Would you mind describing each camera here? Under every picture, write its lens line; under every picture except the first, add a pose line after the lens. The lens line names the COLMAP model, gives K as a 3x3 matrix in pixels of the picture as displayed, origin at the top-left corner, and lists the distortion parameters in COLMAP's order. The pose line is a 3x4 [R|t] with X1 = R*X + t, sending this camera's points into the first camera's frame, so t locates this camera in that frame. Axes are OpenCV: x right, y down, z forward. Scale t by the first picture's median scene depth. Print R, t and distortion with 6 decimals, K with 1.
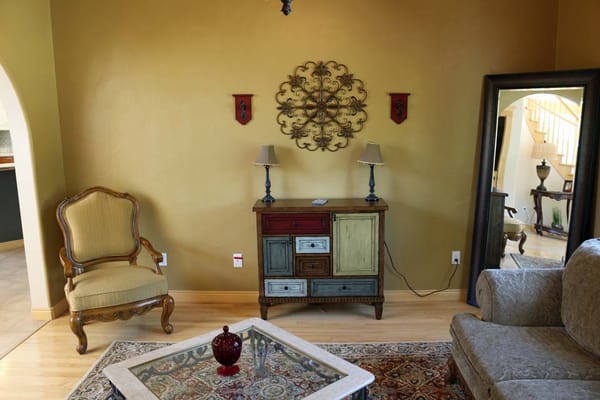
lens RADIAL K [[499.9, 0, 300.0], [0, 499.9, 200.0], [0, 0, 1]] dist [-0.150972, 0.127792]
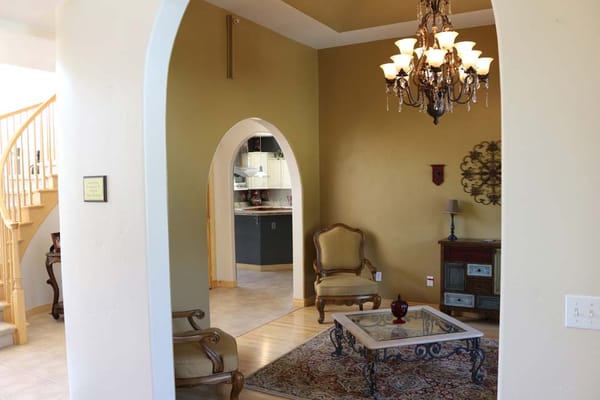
lens RADIAL K [[499.9, 0, 300.0], [0, 499.9, 200.0], [0, 0, 1]] dist [-0.150972, 0.127792]
pose [[0.883061, 0.022273, -0.468729, 0.212170], [-0.083254, 0.990463, -0.109782, 0.083878], [0.461813, 0.135968, 0.876494, -0.449918]]
